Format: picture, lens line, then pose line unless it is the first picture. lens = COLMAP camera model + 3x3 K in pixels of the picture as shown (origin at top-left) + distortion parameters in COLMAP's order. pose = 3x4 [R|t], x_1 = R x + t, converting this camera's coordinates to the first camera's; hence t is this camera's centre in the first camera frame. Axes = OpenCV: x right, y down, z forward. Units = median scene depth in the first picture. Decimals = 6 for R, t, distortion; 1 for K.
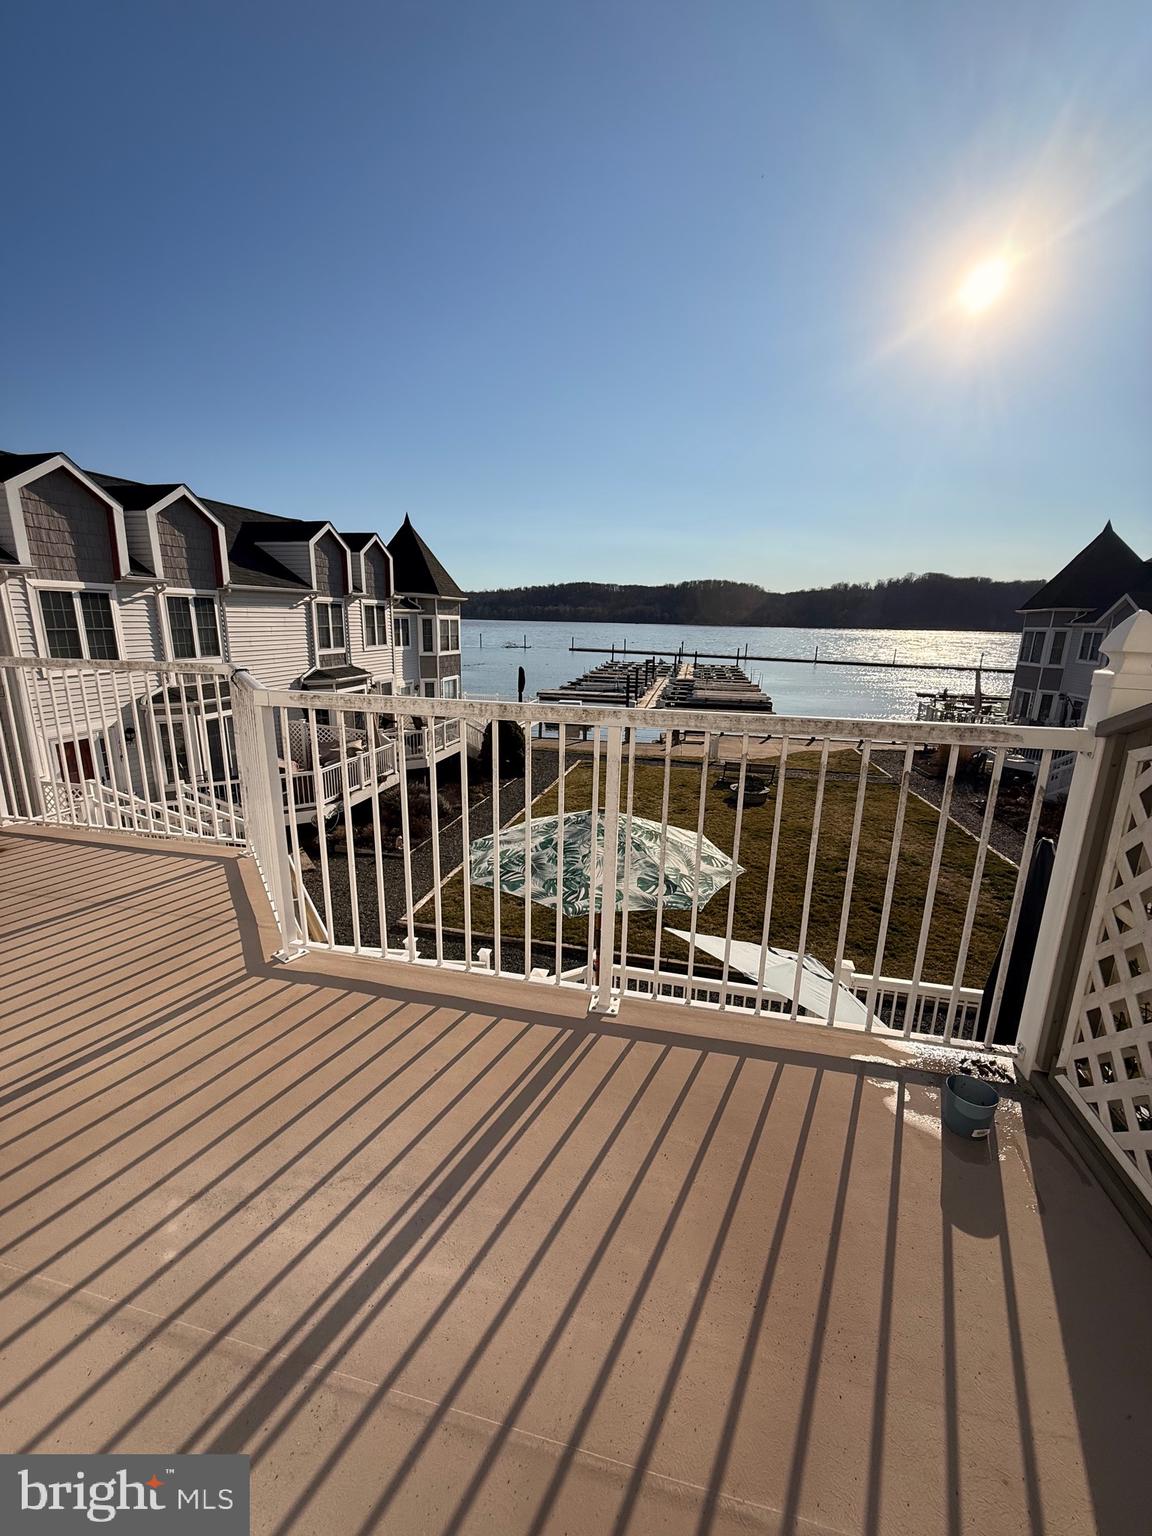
lens RADIAL K [[610.3, 0, 575.7], [0, 610.3, 770.4], [0, 0, 1]] dist [-0.001108, 0.000552]
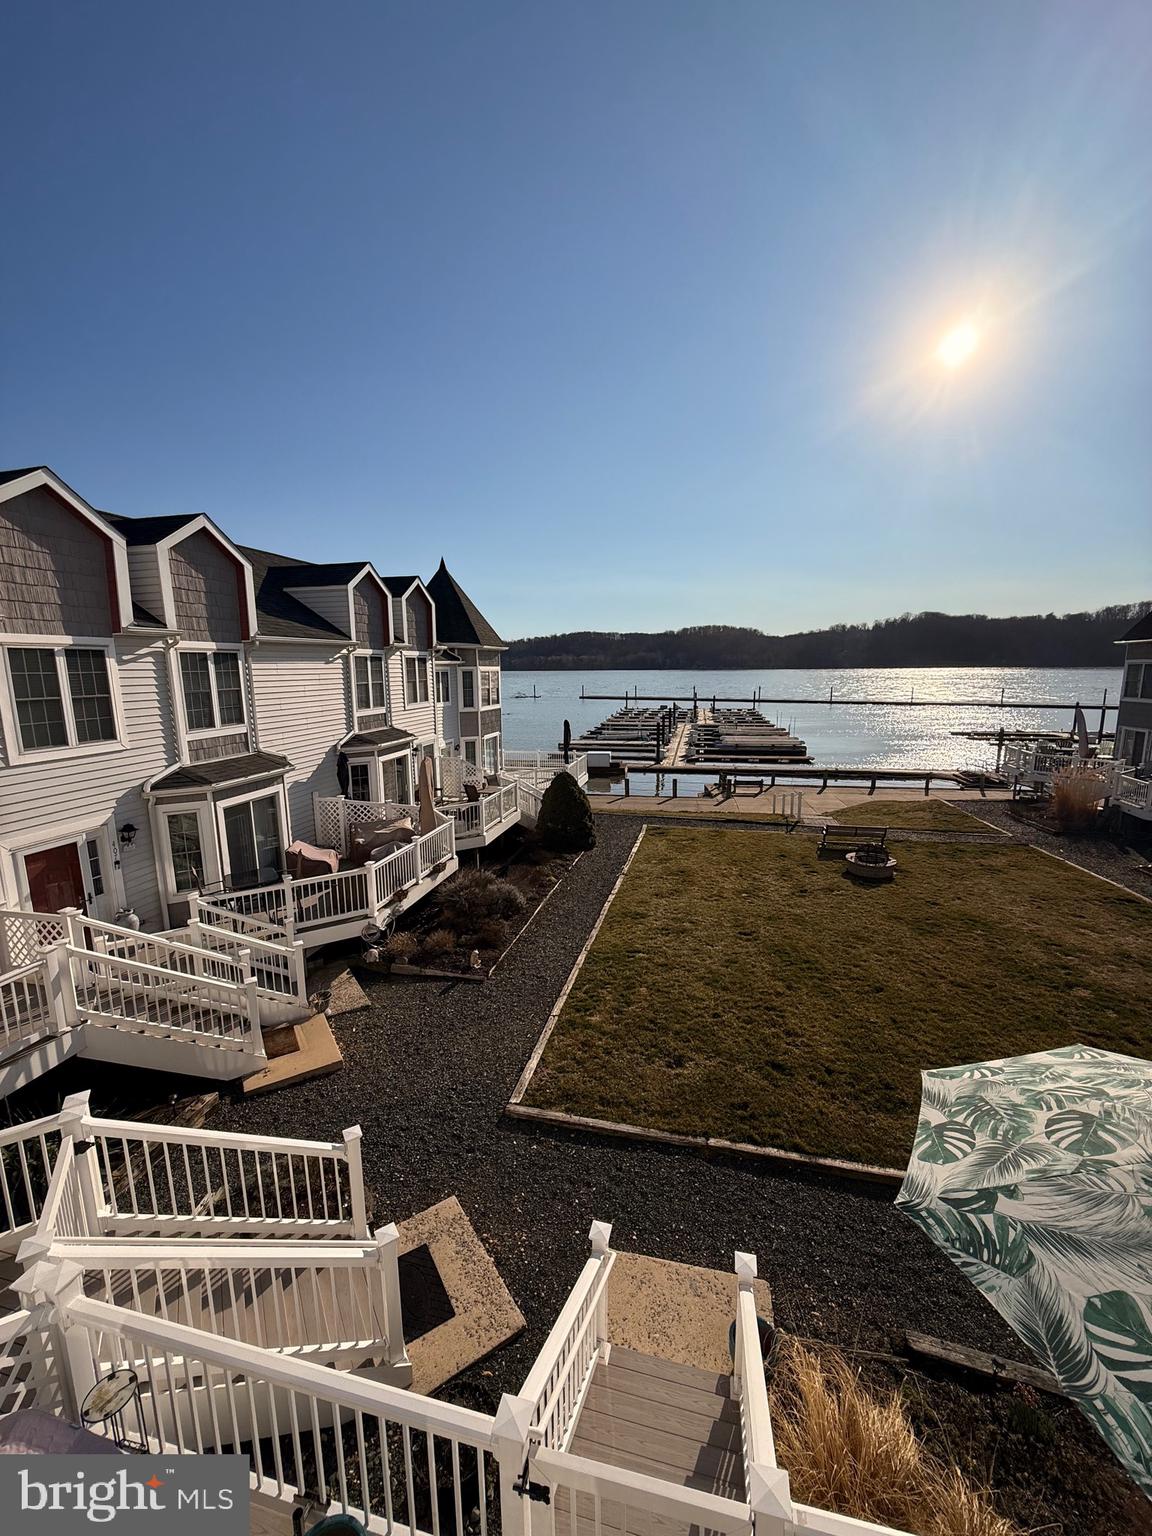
lens RADIAL K [[609.1, 0, 574.6], [0, 609.1, 771.7], [0, 0, 1]] dist [-0.000560, 0.000139]
pose [[0.999514, -0.029473, -0.010148, -0.107078], [0.028642, 0.996842, -0.074068, -0.039856], [0.012299, 0.073742, 0.997202, 0.158755]]
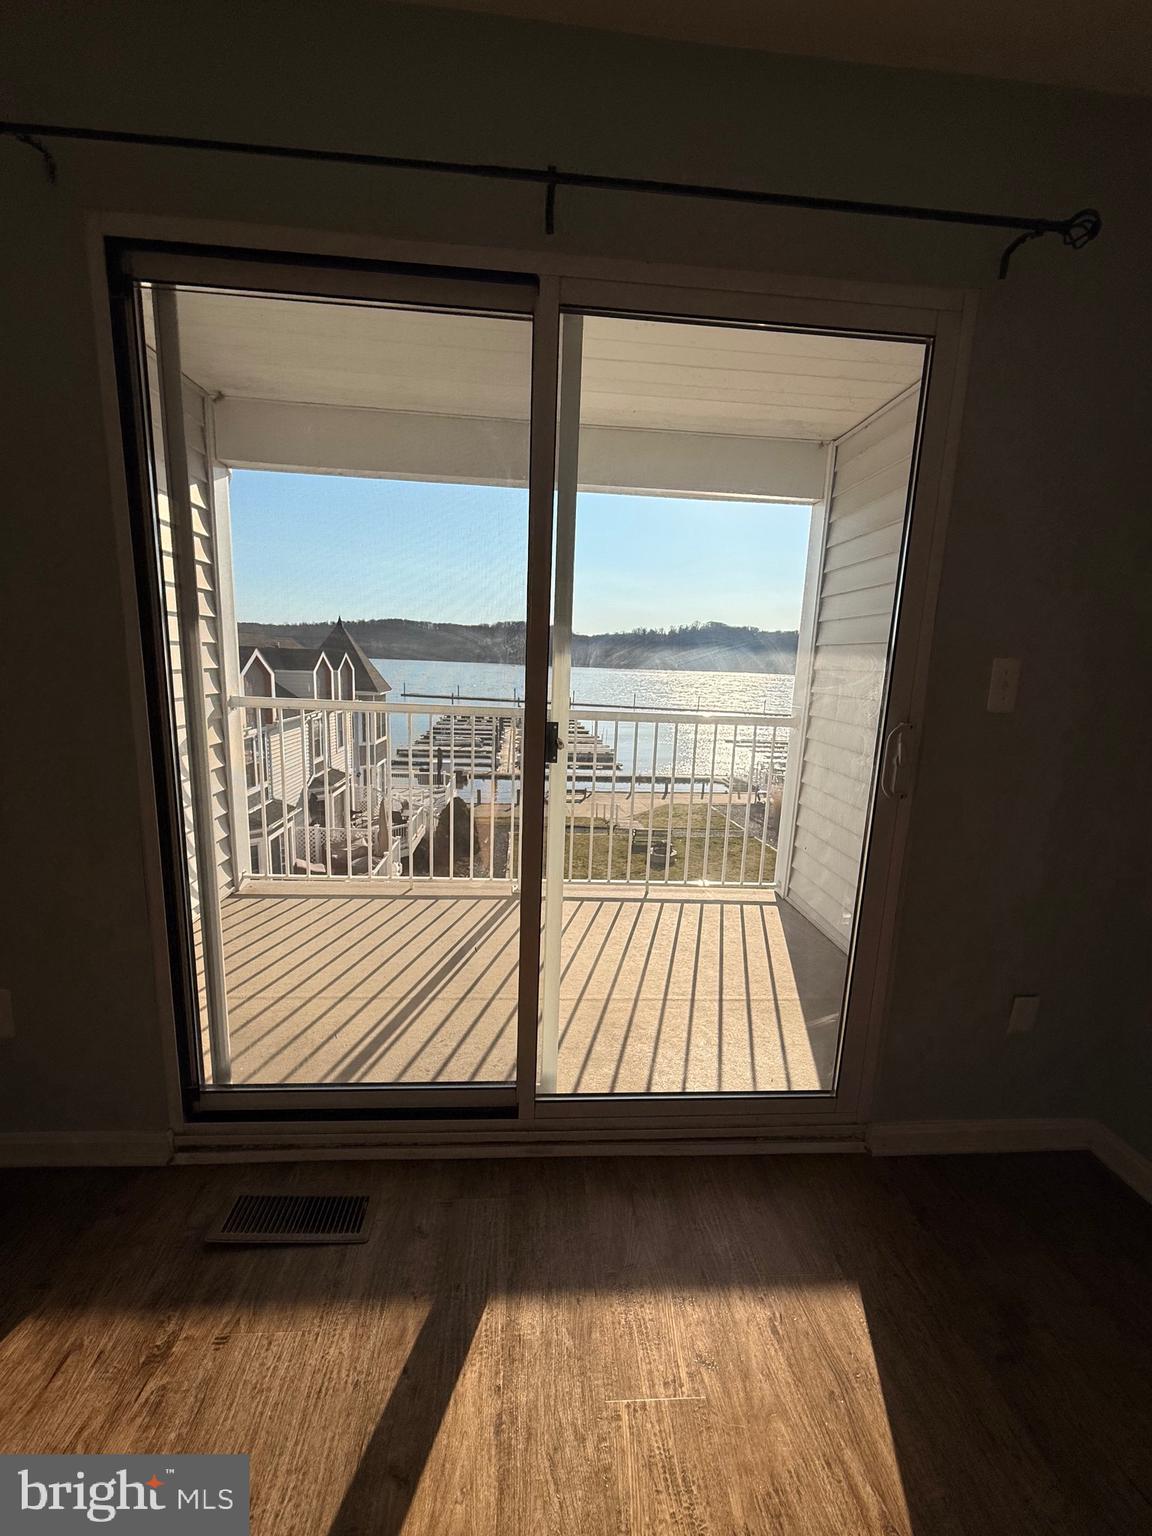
lens RADIAL K [[610.3, 0, 575.7], [0, 610.3, 770.4], [0, 0, 1]] dist [-0.001108, 0.000552]
pose [[0.956626, -0.034678, 0.289247, -0.267015], [0.051687, 0.997341, -0.051375, -0.088455], [-0.286697, 0.064097, 0.955875, -0.211440]]
